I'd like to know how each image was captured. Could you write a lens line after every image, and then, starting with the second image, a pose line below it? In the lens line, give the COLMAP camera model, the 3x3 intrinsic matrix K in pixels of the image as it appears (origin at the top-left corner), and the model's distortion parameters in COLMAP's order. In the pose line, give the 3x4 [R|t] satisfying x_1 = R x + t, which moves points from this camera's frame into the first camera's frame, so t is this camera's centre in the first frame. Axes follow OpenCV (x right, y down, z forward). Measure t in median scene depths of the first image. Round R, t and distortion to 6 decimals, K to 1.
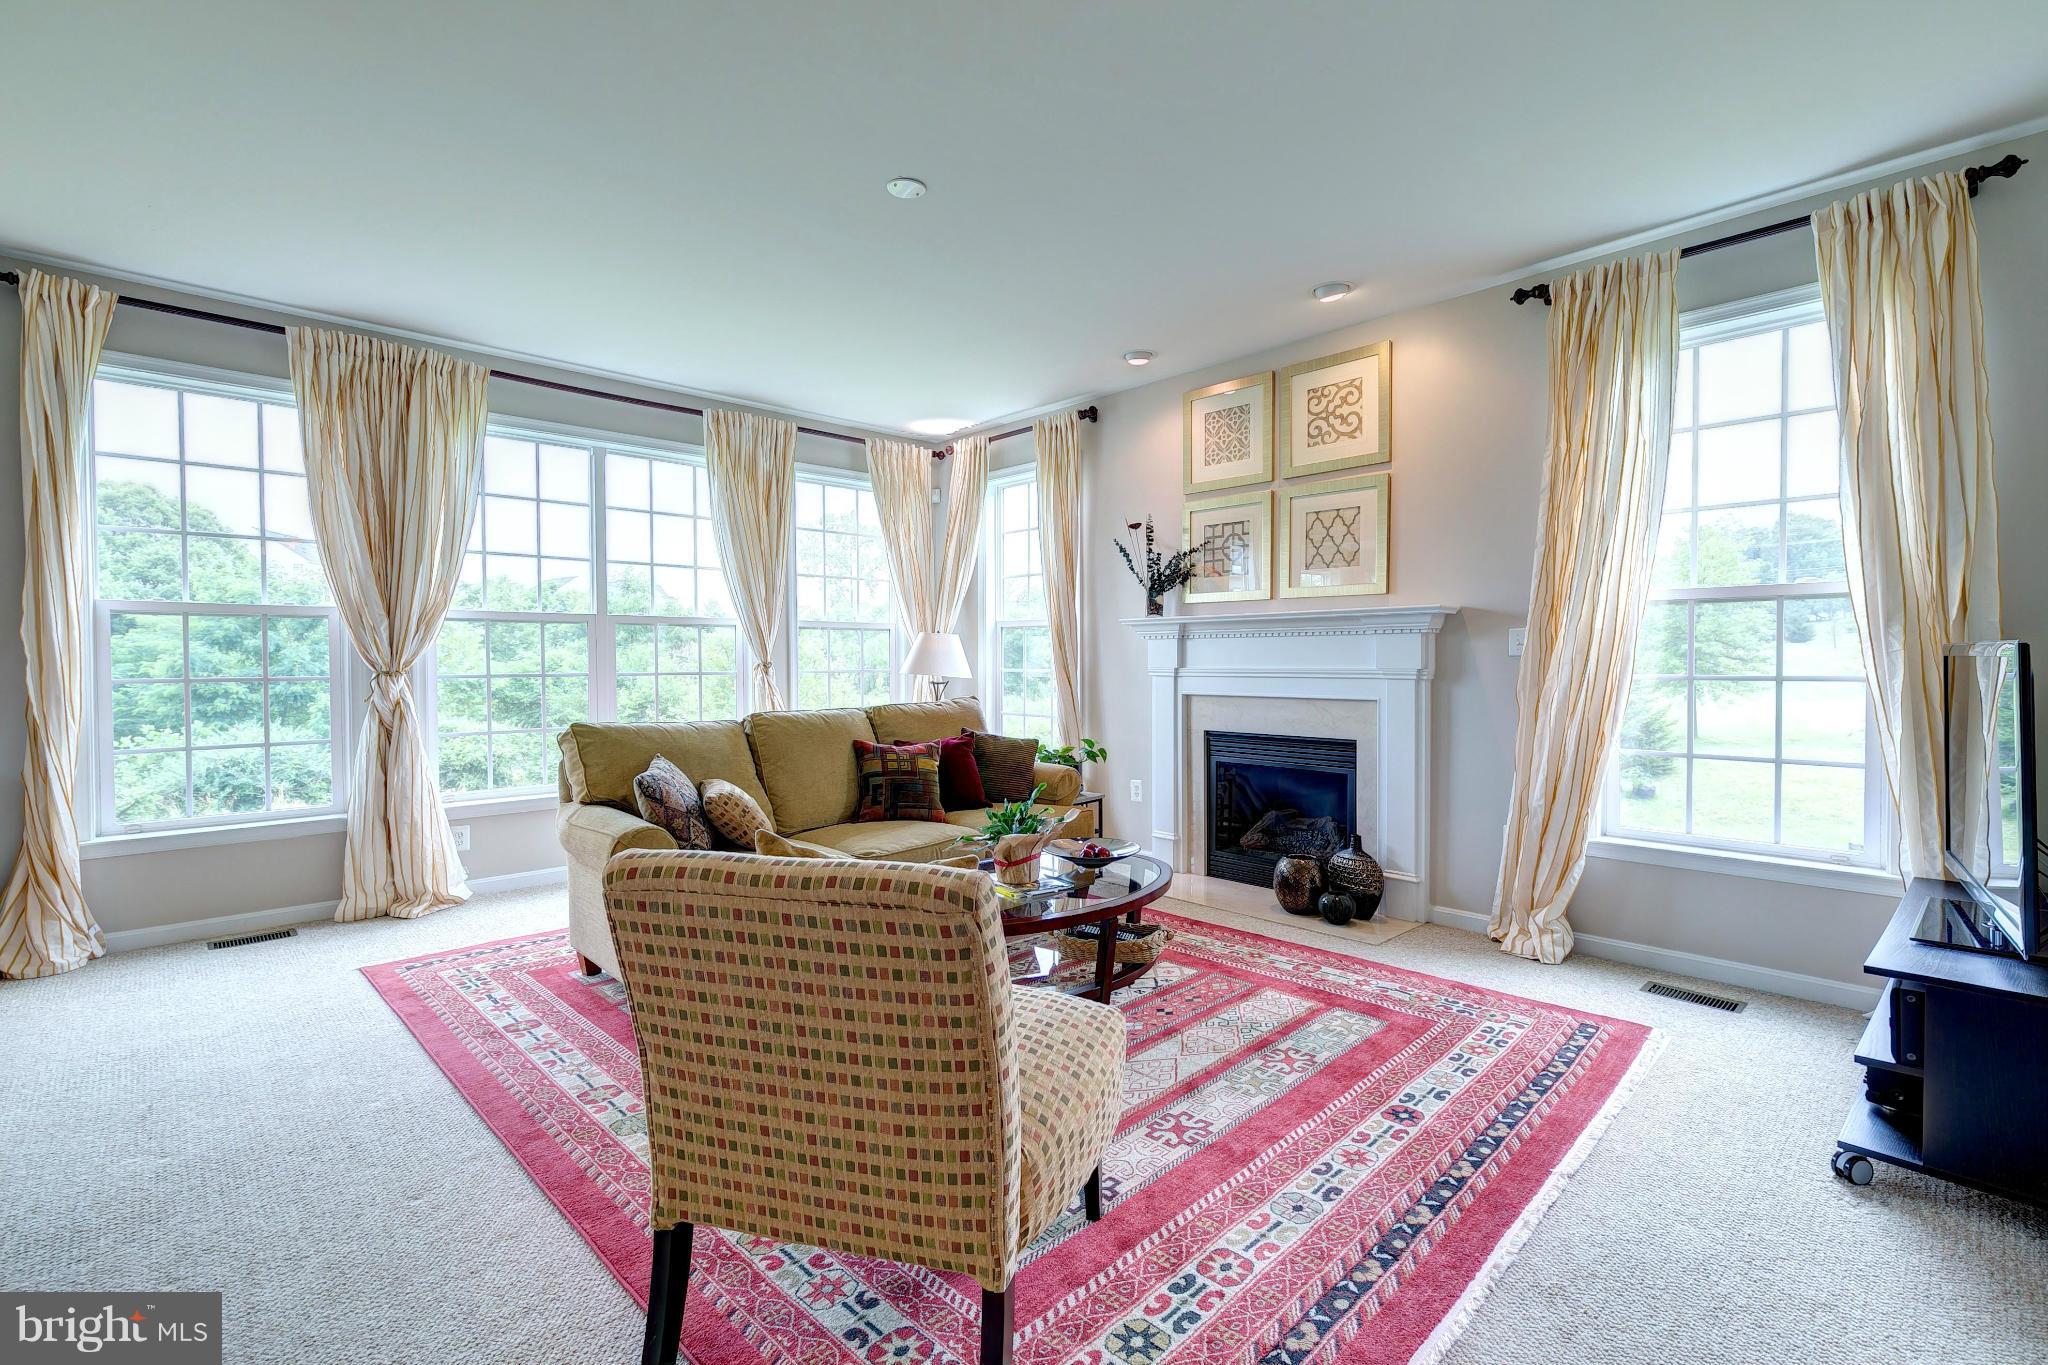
lens RADIAL K [[922.0, 0, 1033.3], [0, 922.0, 676.9], [0, 0, 1]] dist [0.007674, -0.000577]
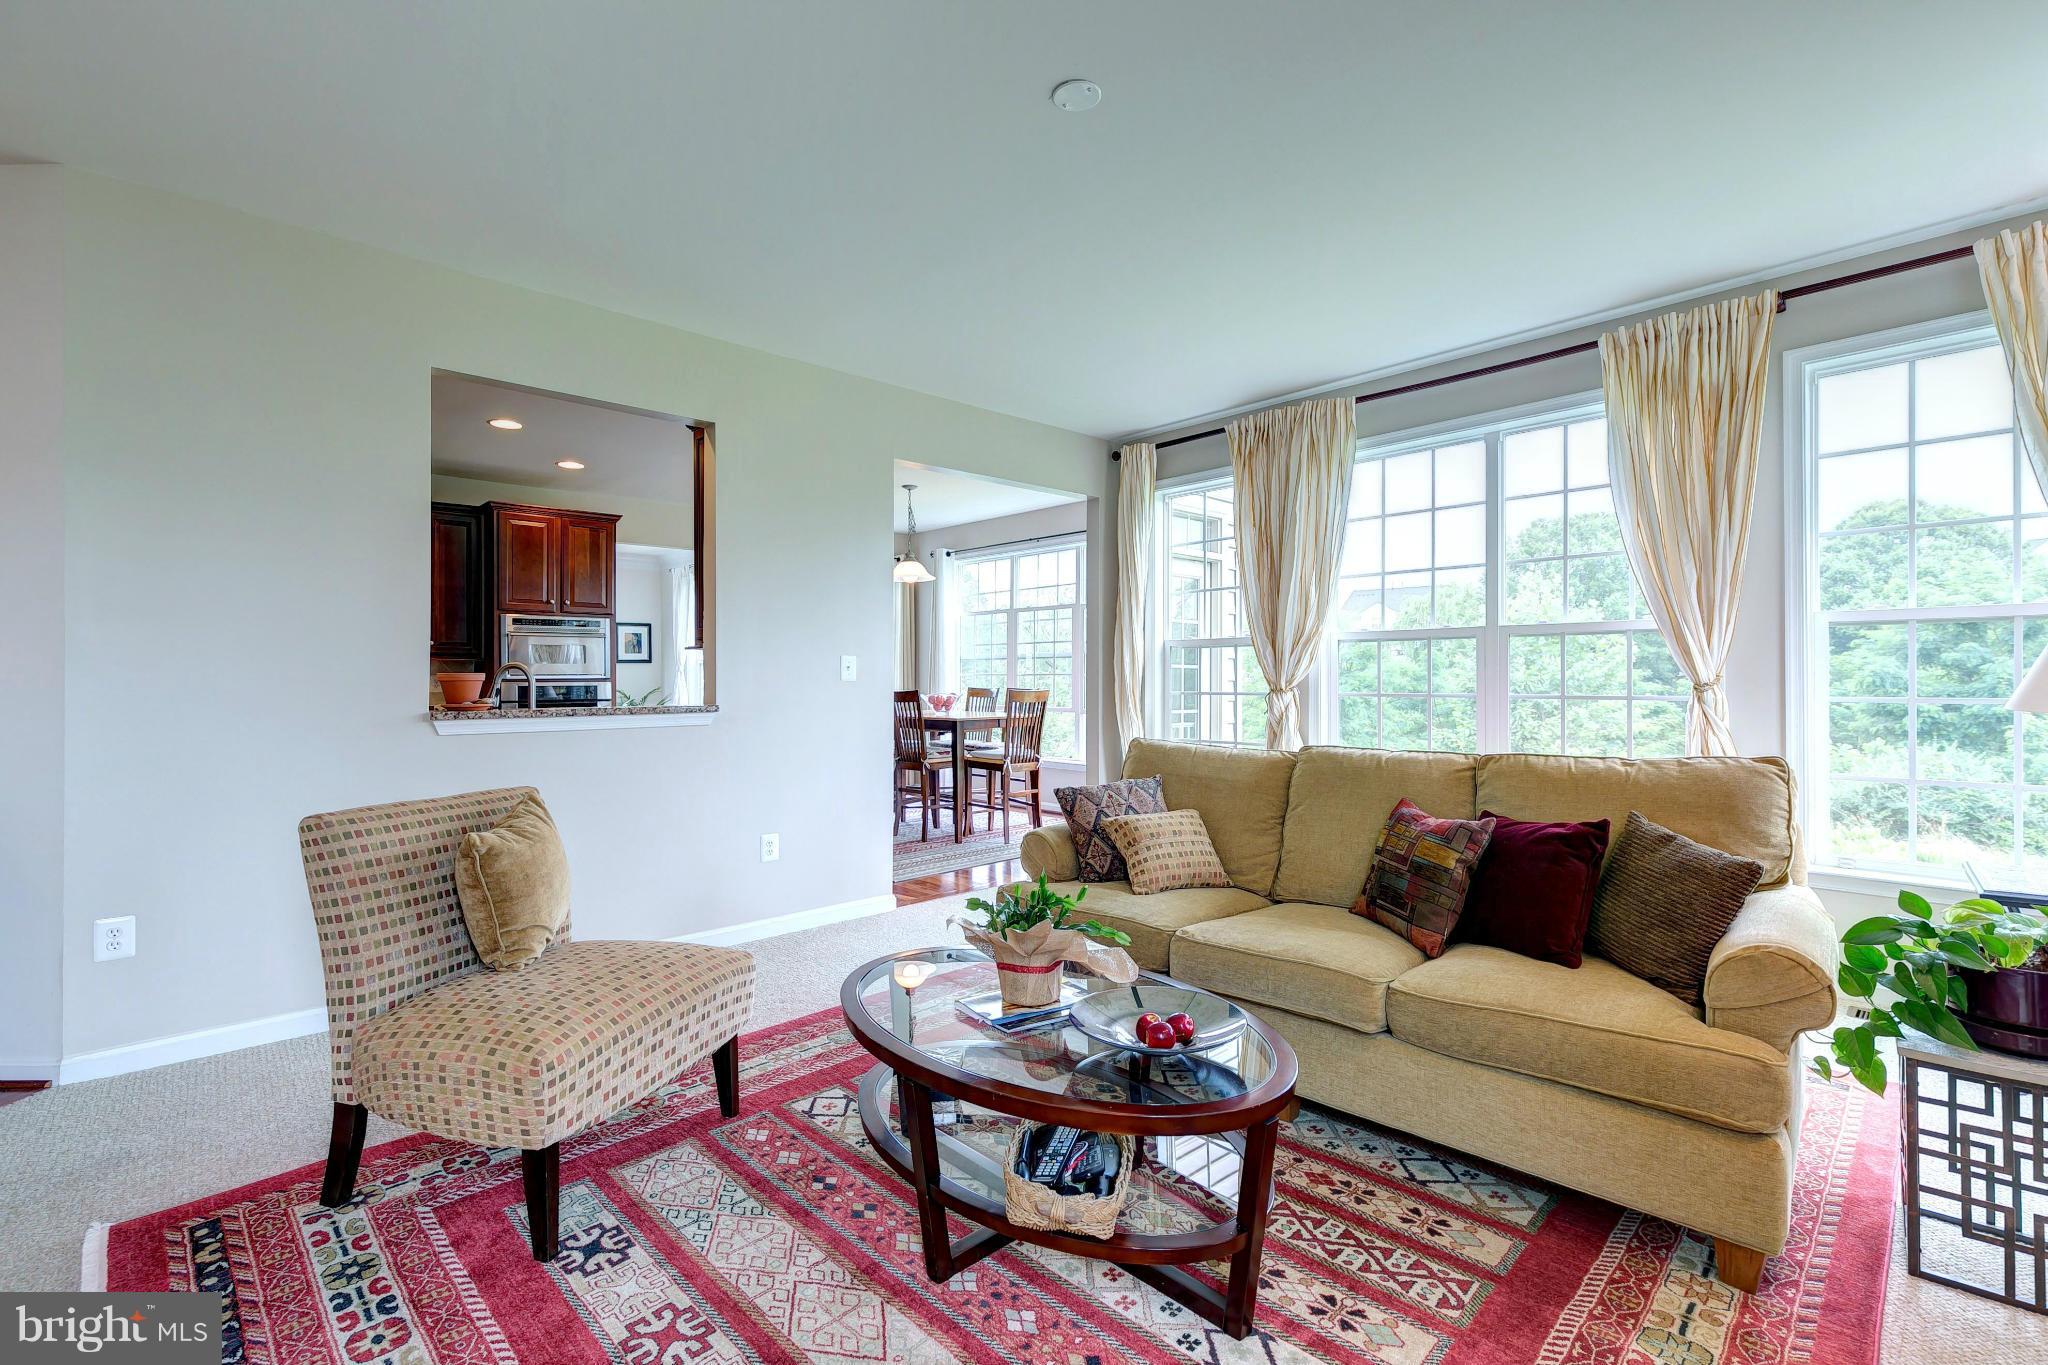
lens RADIAL K [[922.0, 0, 1029.3], [0, 922.0, 682.4], [0, 0, 1]] dist [0.007674, -0.000577]
pose [[-0.014643, 0.008132, -0.999860, 0.450015], [-0.017675, 0.999809, 0.008391, -0.017433], [0.999737, 0.017795, -0.014496, 0.660673]]
